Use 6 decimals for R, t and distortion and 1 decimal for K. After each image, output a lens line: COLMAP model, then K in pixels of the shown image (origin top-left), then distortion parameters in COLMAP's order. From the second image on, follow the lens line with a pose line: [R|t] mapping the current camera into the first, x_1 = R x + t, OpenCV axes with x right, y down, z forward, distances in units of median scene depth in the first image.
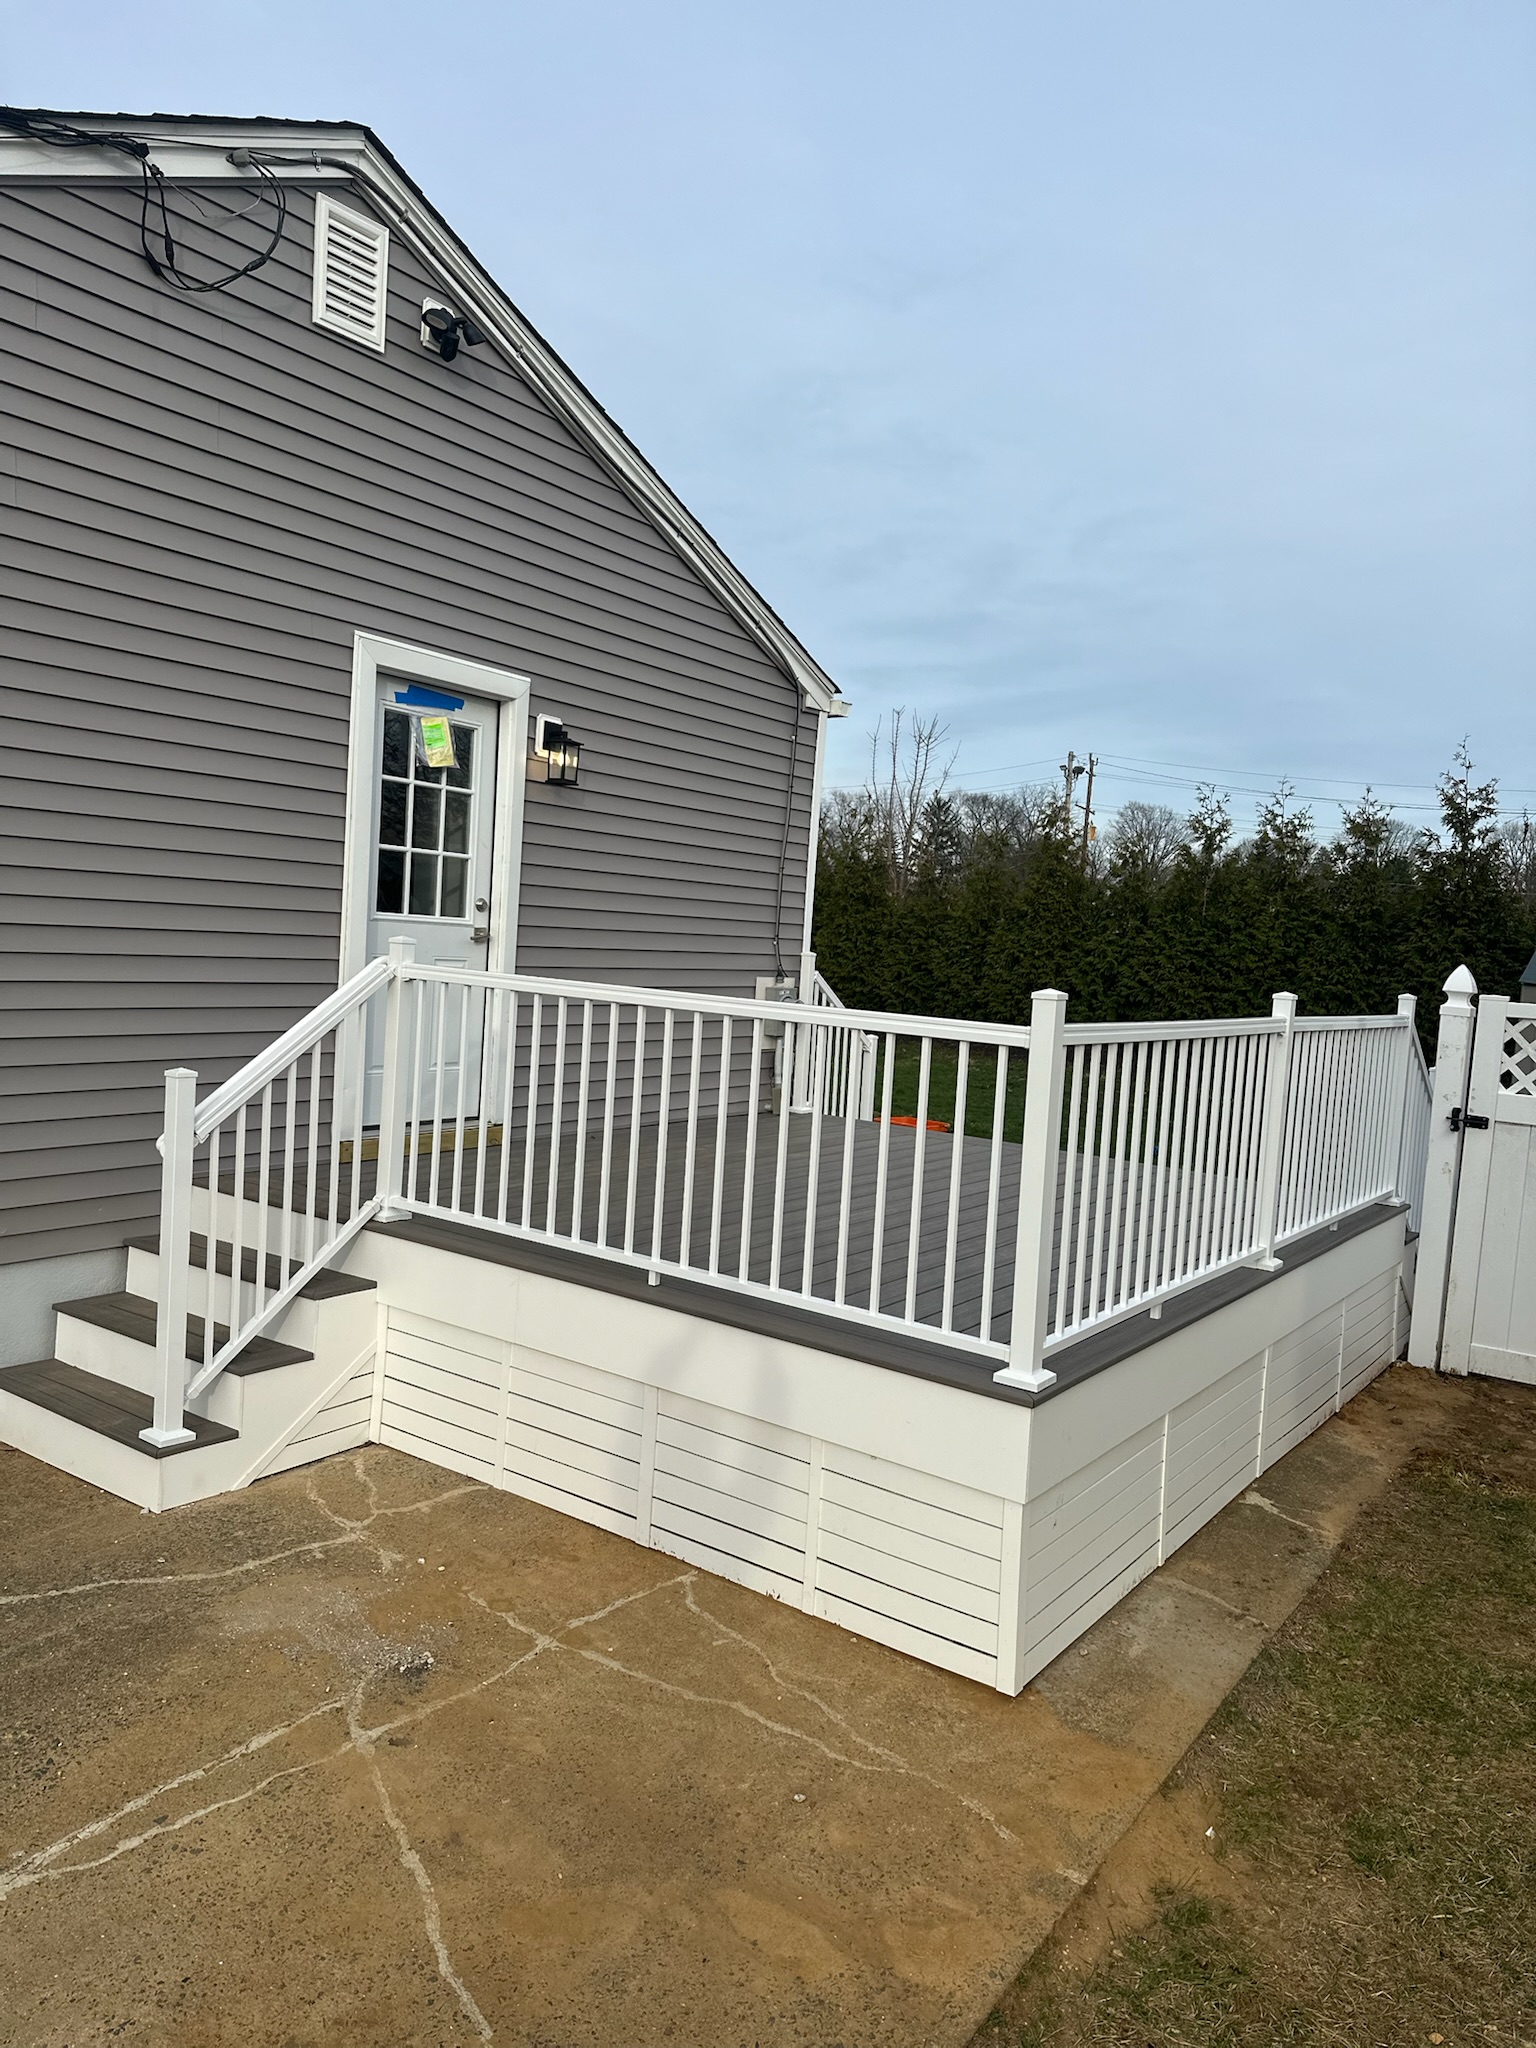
lens RADIAL K [[1437.9, 0, 764.5], [0, 1437.9, 1011.4], [0, 0, 1]] dist [0.032847, -0.035813]
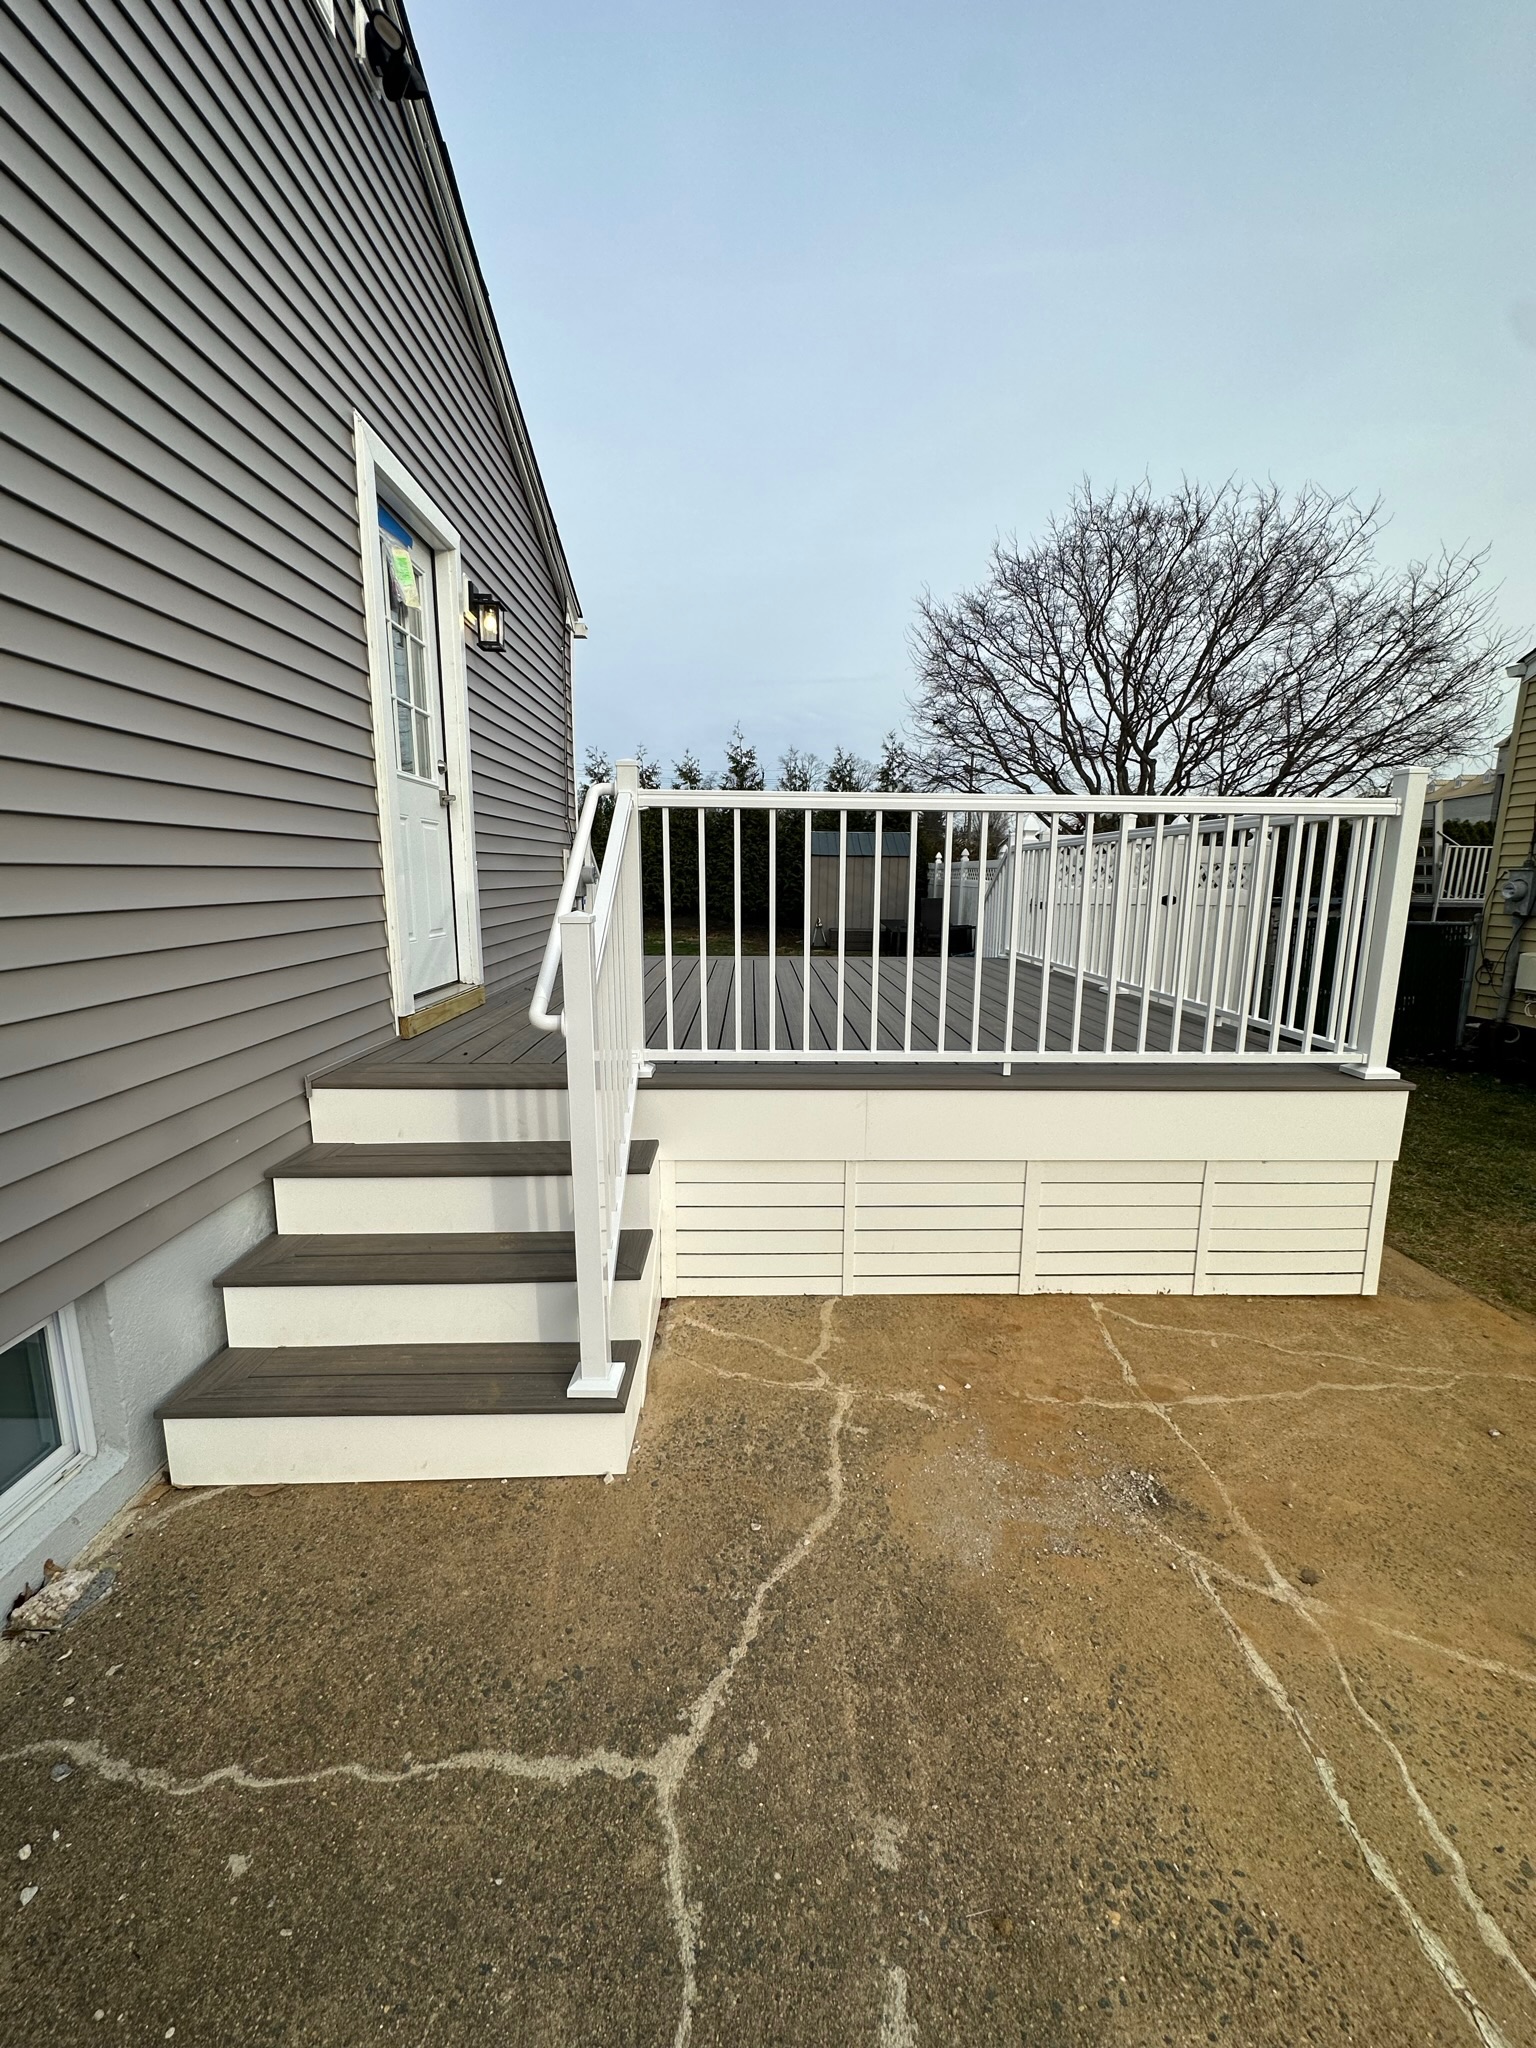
lens RADIAL K [[810.8, 0, 768.0], [0, 810.8, 1024.0], [0, 0, 1]] dist [-0.000266, 0.000214]
pose [[0.796813, -0.165228, 0.581197, -0.500234], [0.077142, 0.981832, 0.173364, 0.027674], [-0.599282, -0.093304, 0.795082, 0.539127]]
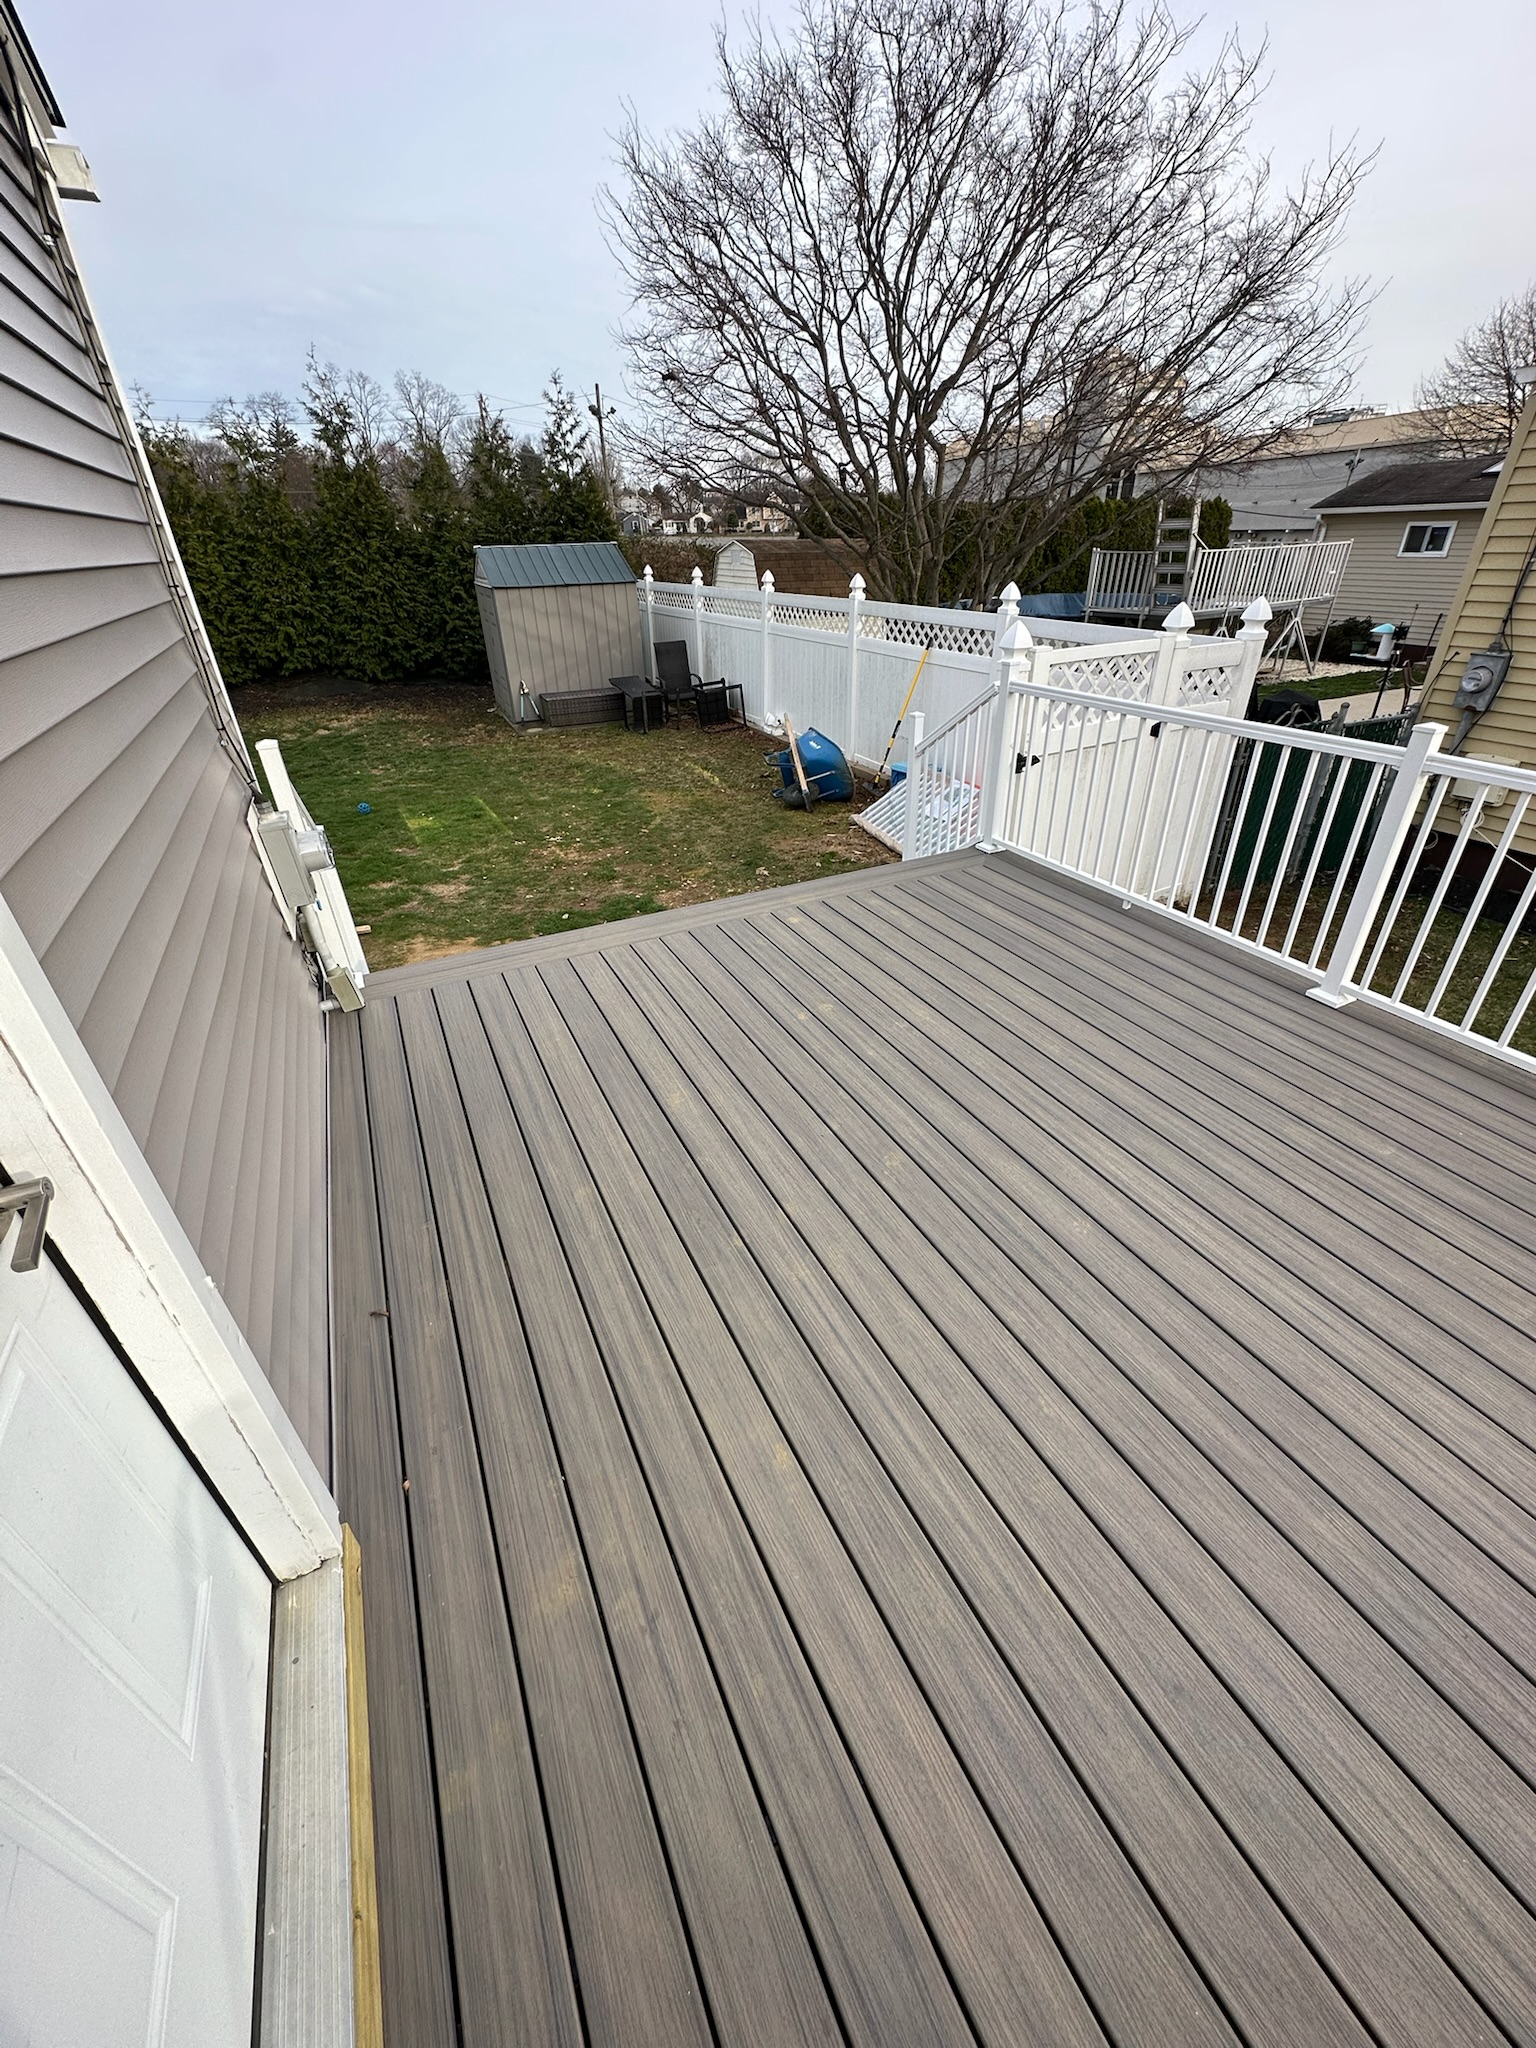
lens RADIAL K [[810.8, 0, 768.0], [0, 810.8, 1024.0], [0, 0, 1]] dist [-0.000266, 0.000214]
pose [[0.472782, -0.518096, 0.712779, -0.295382], [0.108356, 0.836935, 0.536470, -0.171122], [-0.874492, -0.176399, 0.451826, 1.120759]]
